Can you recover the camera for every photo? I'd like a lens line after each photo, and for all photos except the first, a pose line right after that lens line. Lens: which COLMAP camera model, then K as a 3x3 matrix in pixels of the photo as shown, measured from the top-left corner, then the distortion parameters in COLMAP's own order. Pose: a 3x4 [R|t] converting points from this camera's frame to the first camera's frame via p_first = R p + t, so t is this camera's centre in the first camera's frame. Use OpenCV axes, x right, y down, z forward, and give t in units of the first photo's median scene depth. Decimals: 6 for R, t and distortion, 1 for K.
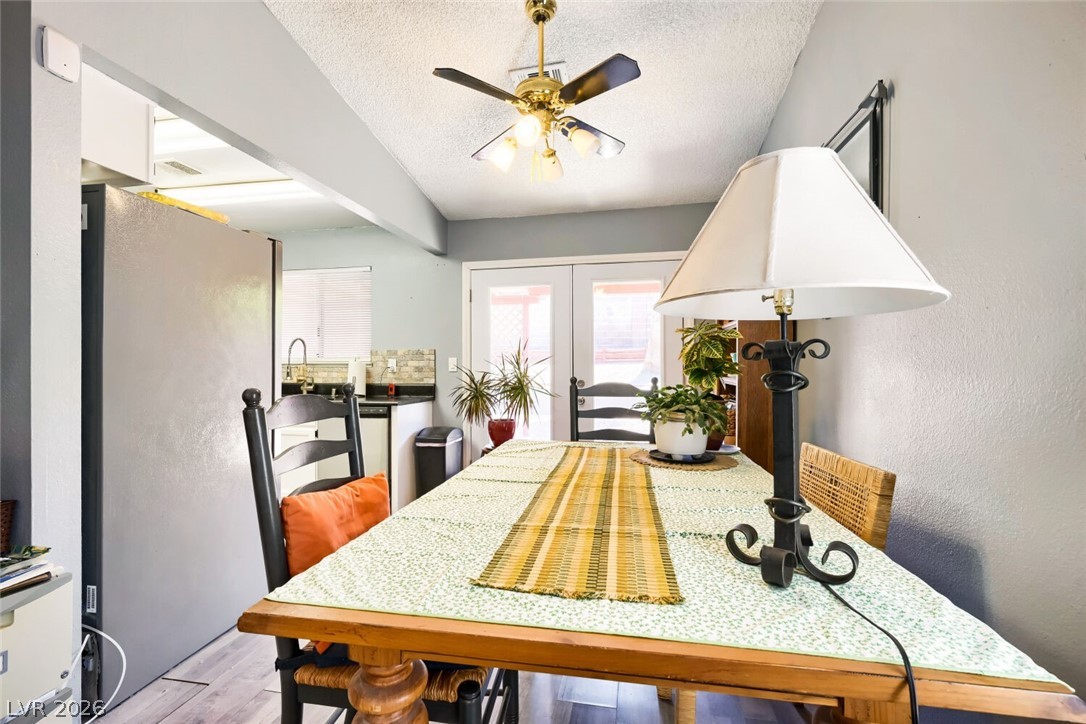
lens RADIAL K [[427.9, 0, 543.0], [0, 427.9, 362.0], [0, 0, 1]] dist [-0.000940, -0.000062]
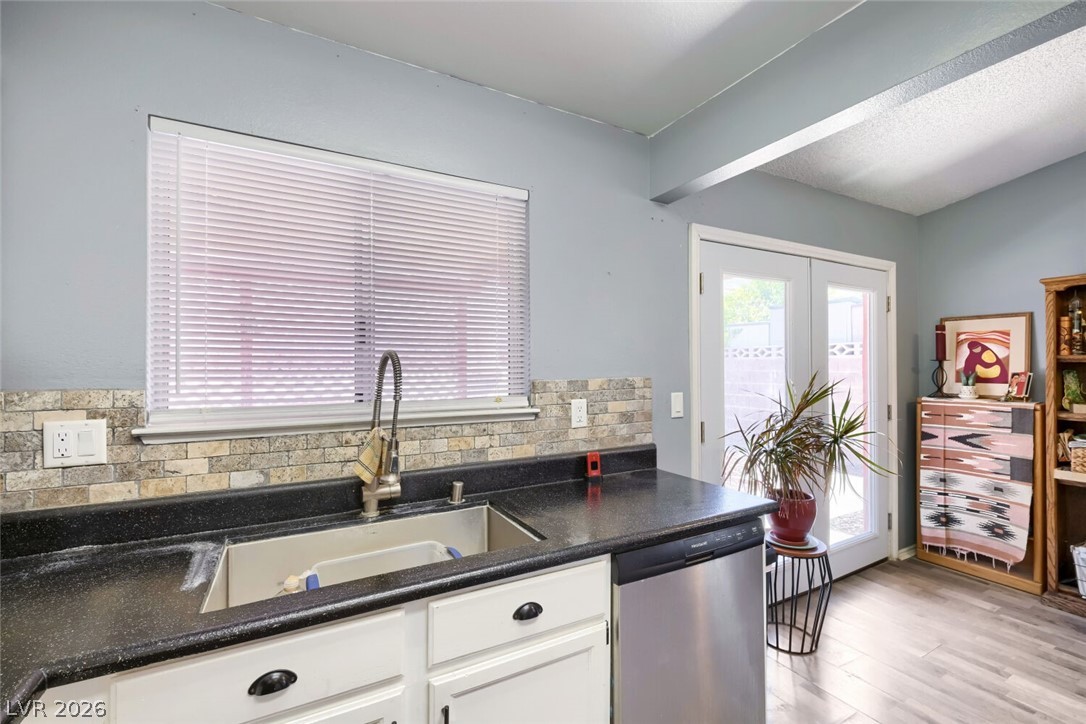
lens RADIAL K [[427.9, 0, 543.0], [0, 427.9, 362.0], [0, 0, 1]] dist [-0.000940, -0.000062]
pose [[0.804864, 0.005297, 0.593435, -0.670079], [-0.004539, 0.999986, -0.002770, -0.046697], [-0.593442, -0.000464, 0.804877, 0.651008]]
